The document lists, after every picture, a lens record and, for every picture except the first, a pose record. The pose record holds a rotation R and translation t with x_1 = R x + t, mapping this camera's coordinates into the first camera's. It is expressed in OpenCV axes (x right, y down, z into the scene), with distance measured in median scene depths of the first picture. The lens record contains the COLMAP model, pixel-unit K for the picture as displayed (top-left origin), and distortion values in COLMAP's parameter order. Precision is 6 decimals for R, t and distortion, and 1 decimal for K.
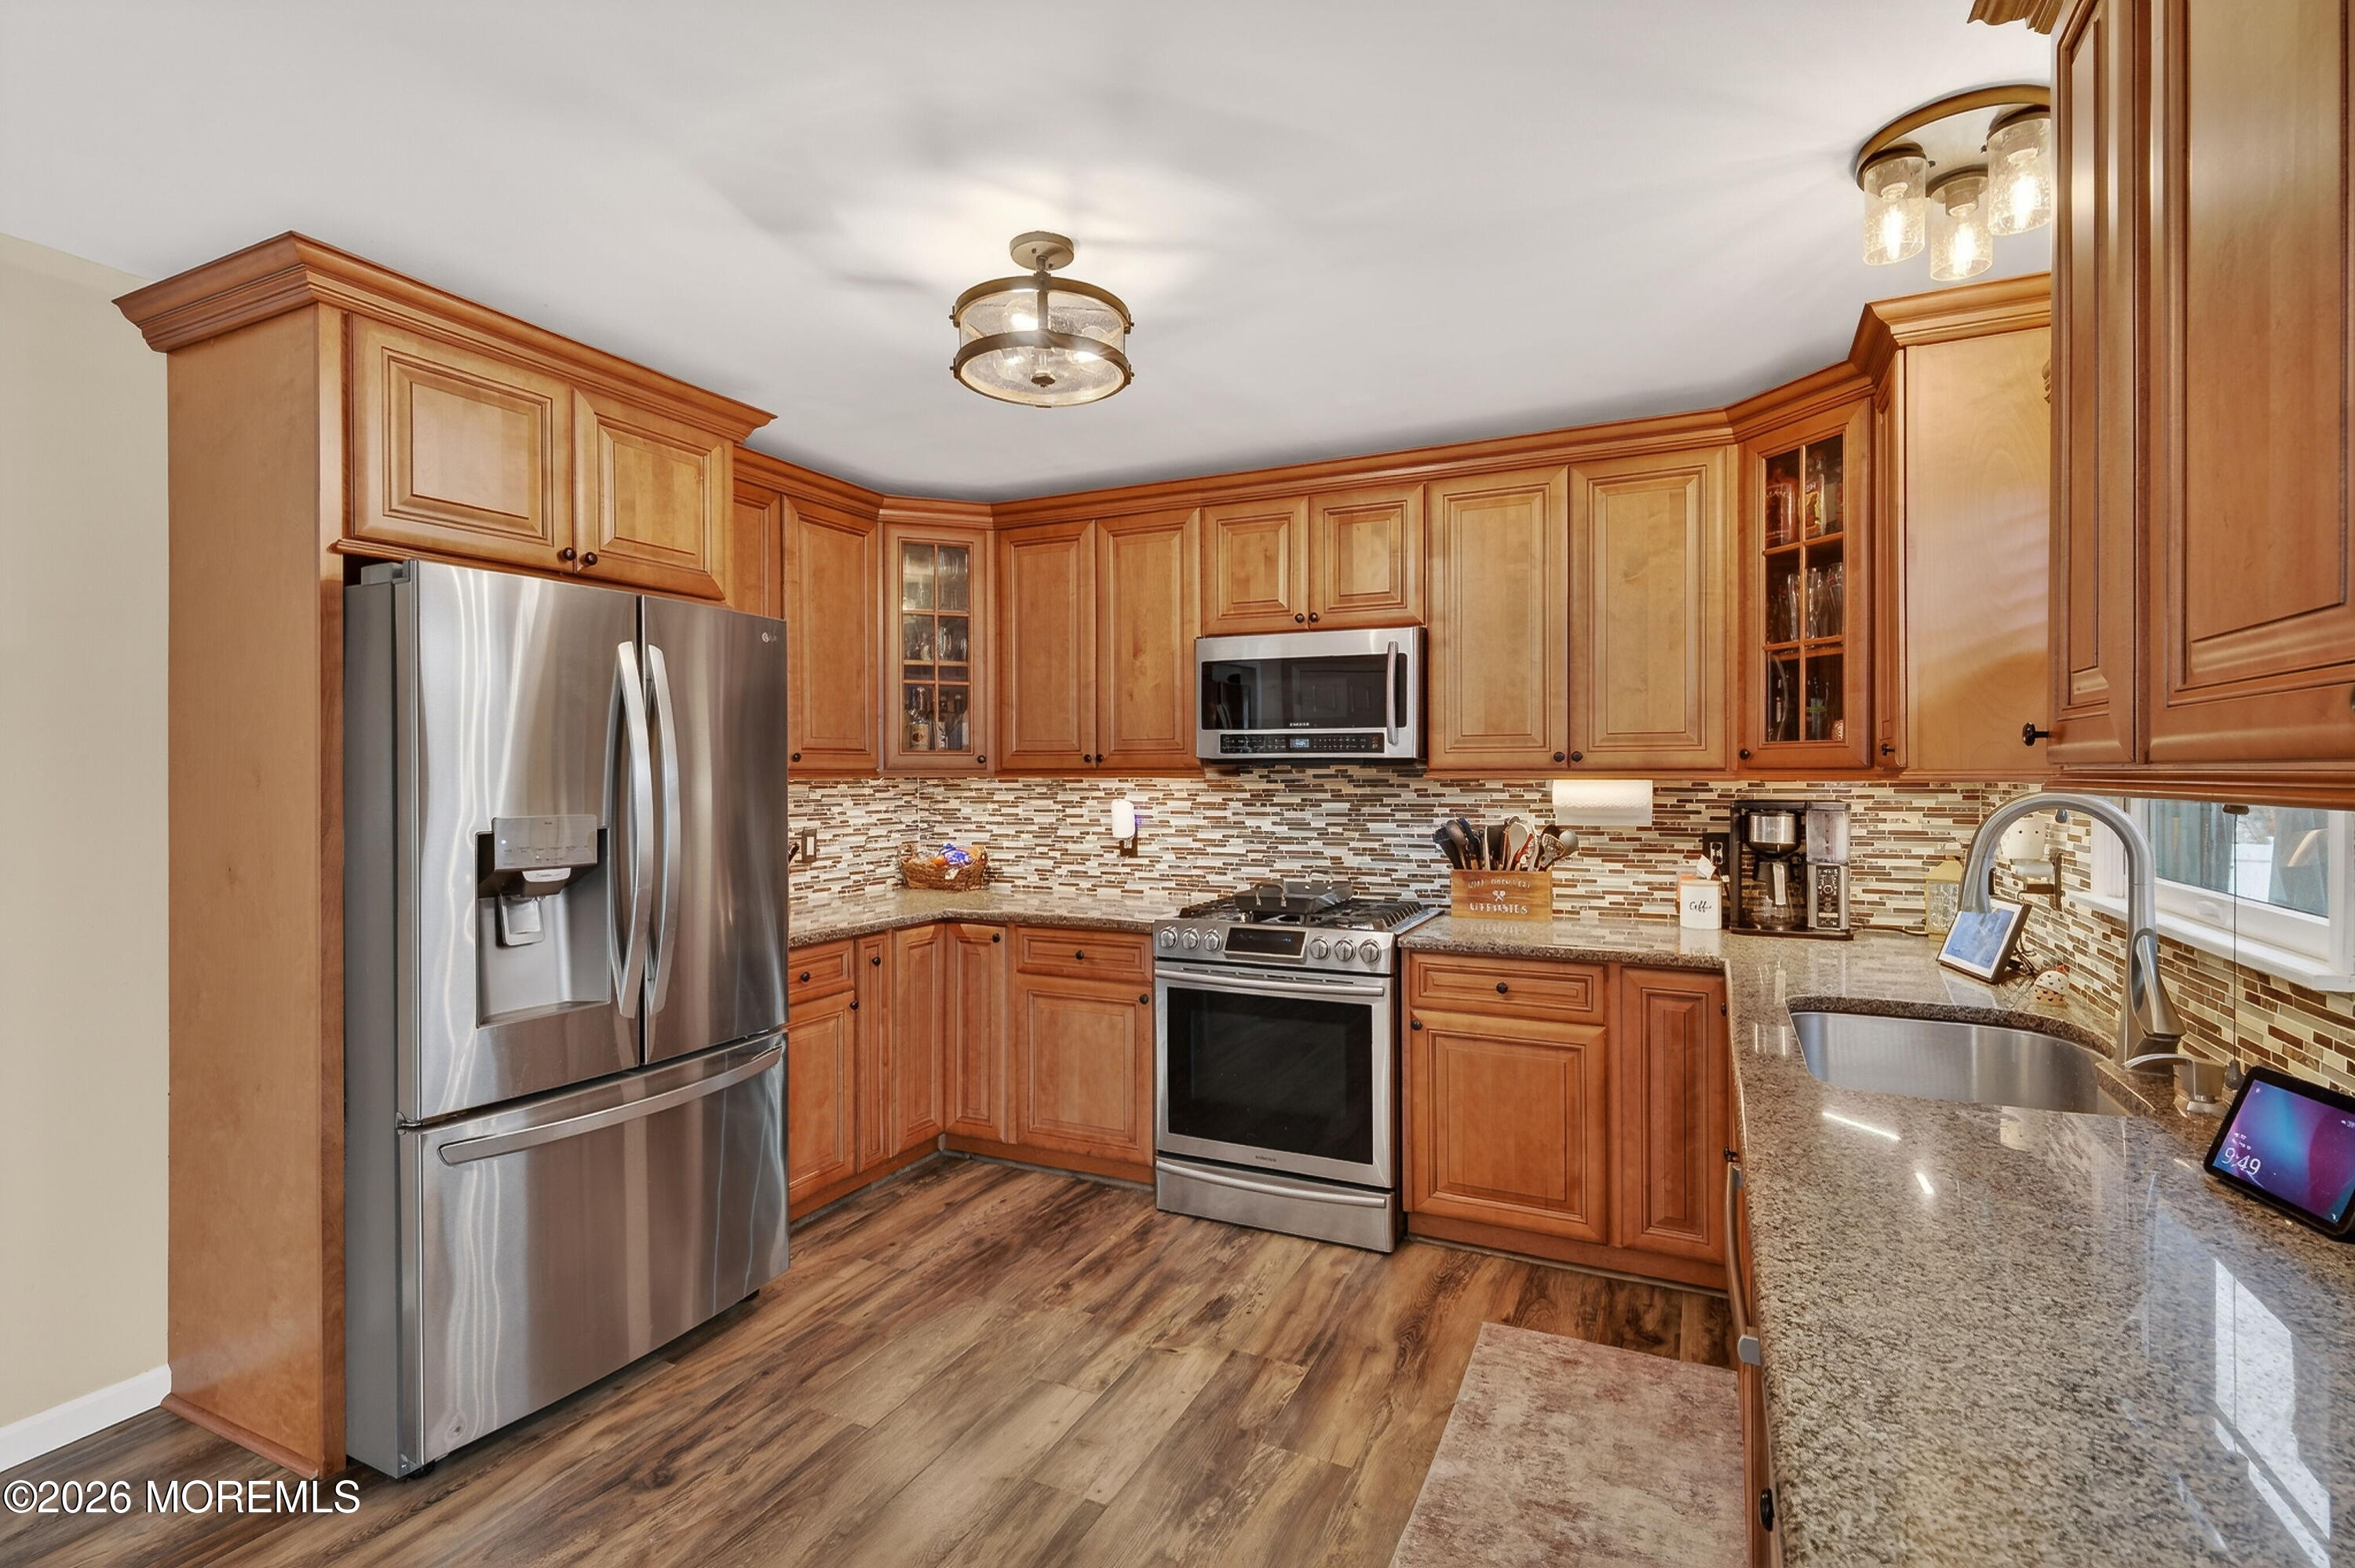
lens RADIAL K [[1089.9, 0, 1178.4], [0, 1089.9, 774.7], [0, 0, 1]] dist [0.010868, -0.007344]
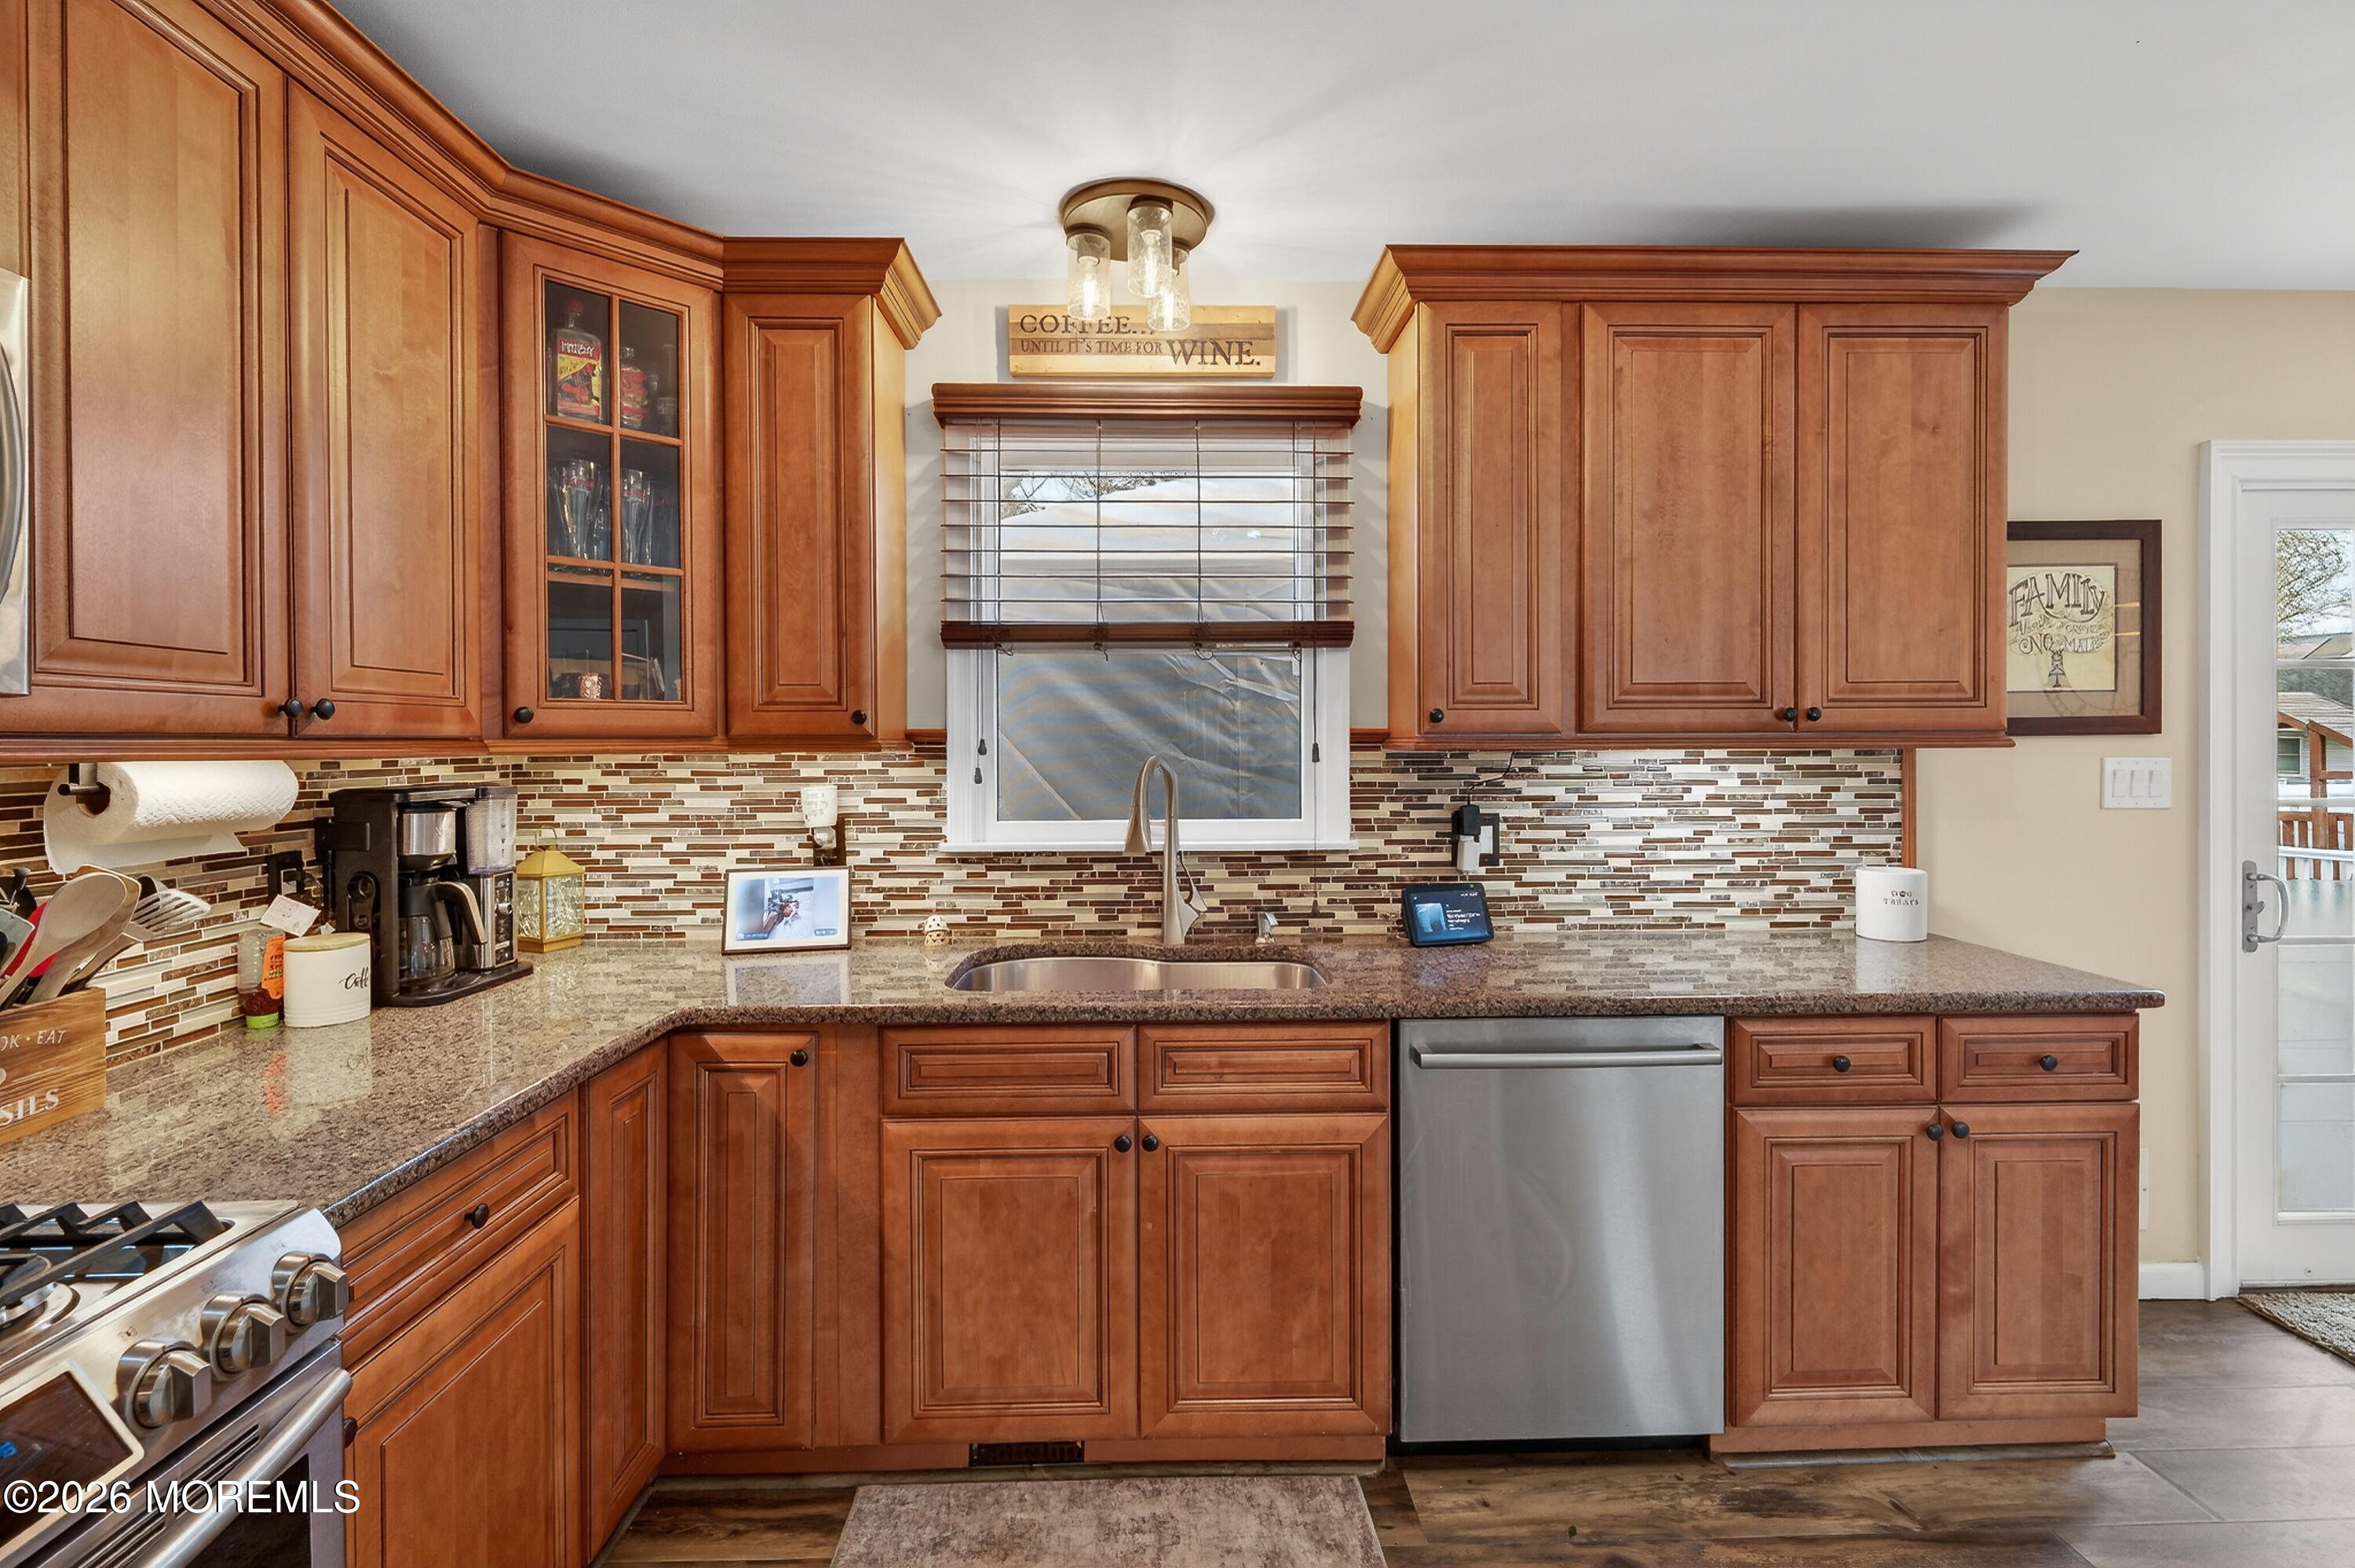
lens RADIAL K [[1089.9, 0, 1188.2], [0, 1089.9, 751.4], [0, 0, 1]] dist [0.010868, -0.007344]
pose [[-0.463914, -0.002765, 0.885876, -0.223277], [0.008657, 0.999933, 0.007654, 0.001373], [-0.885838, 0.011220, -0.463859, 0.871549]]
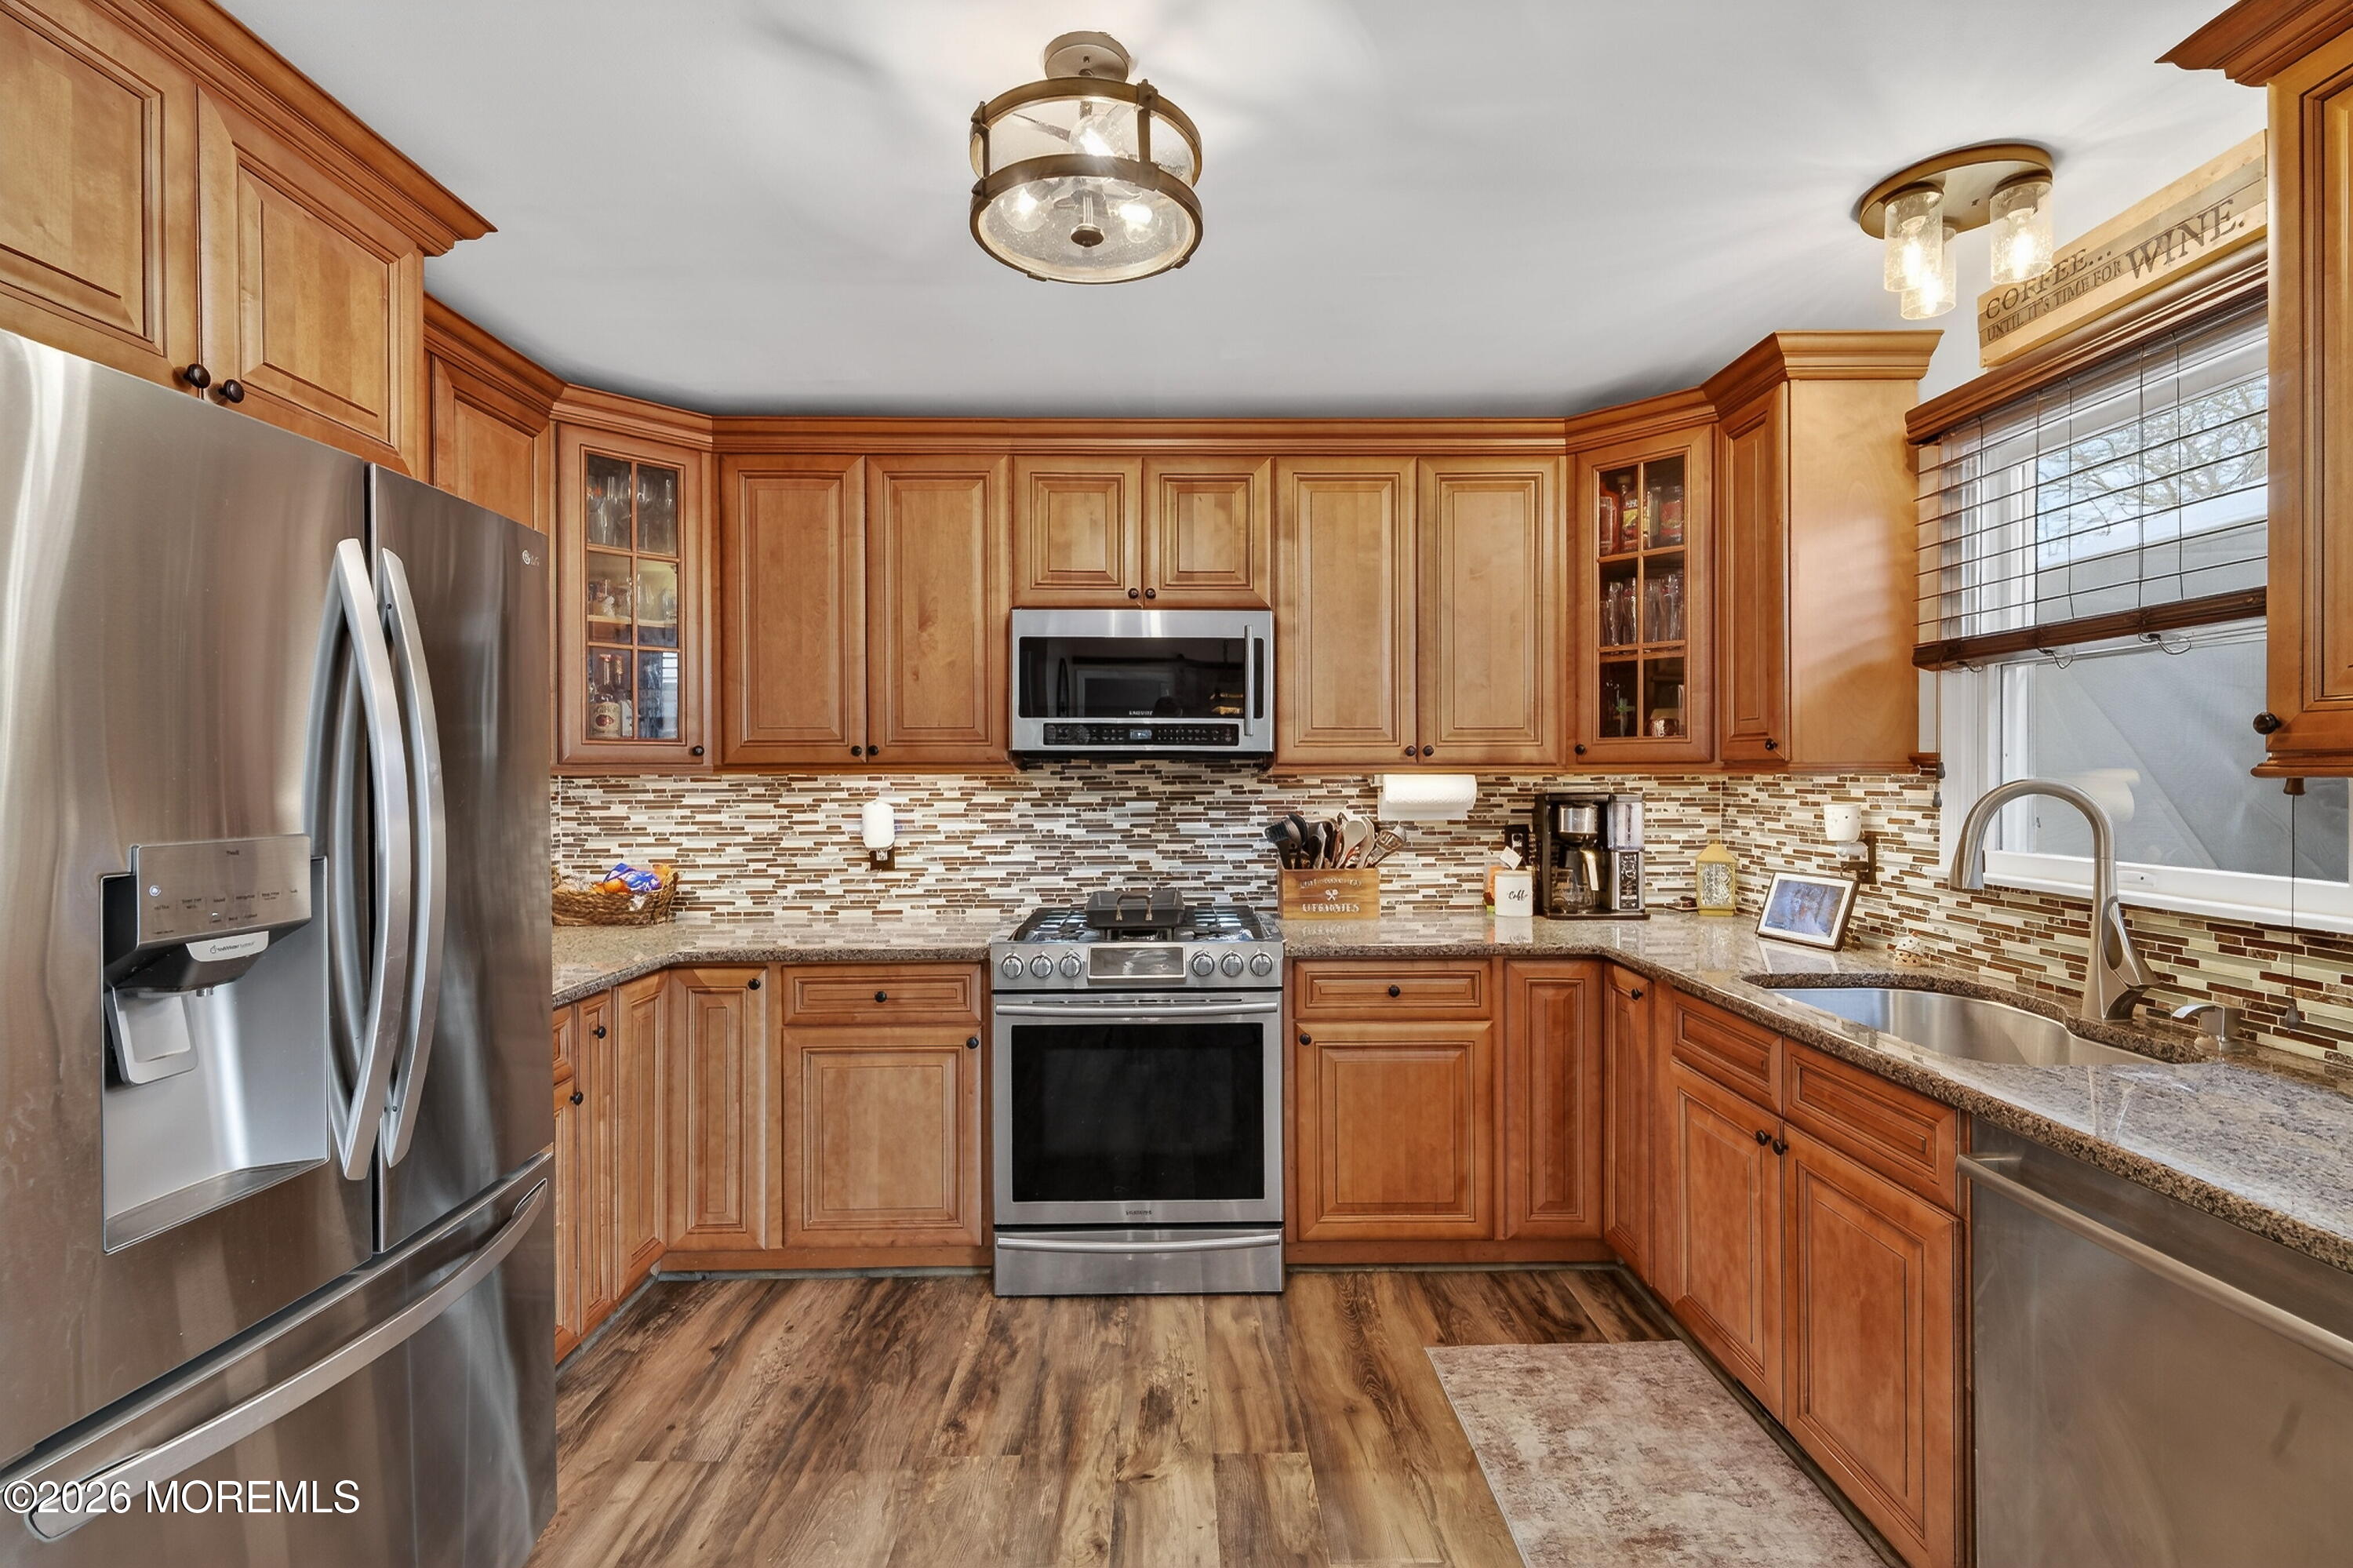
lens RADIAL K [[1089.1, 0, 1177.6], [0, 1089.1, 774.9], [0, 0, 1]] dist [0.010868, -0.007344]
pose [[0.895826, -0.002136, 0.444400, -0.275217], [0.002781, 0.999996, -0.000800, 0.005189], [-0.444396, 0.001952, 0.895828, 0.207865]]
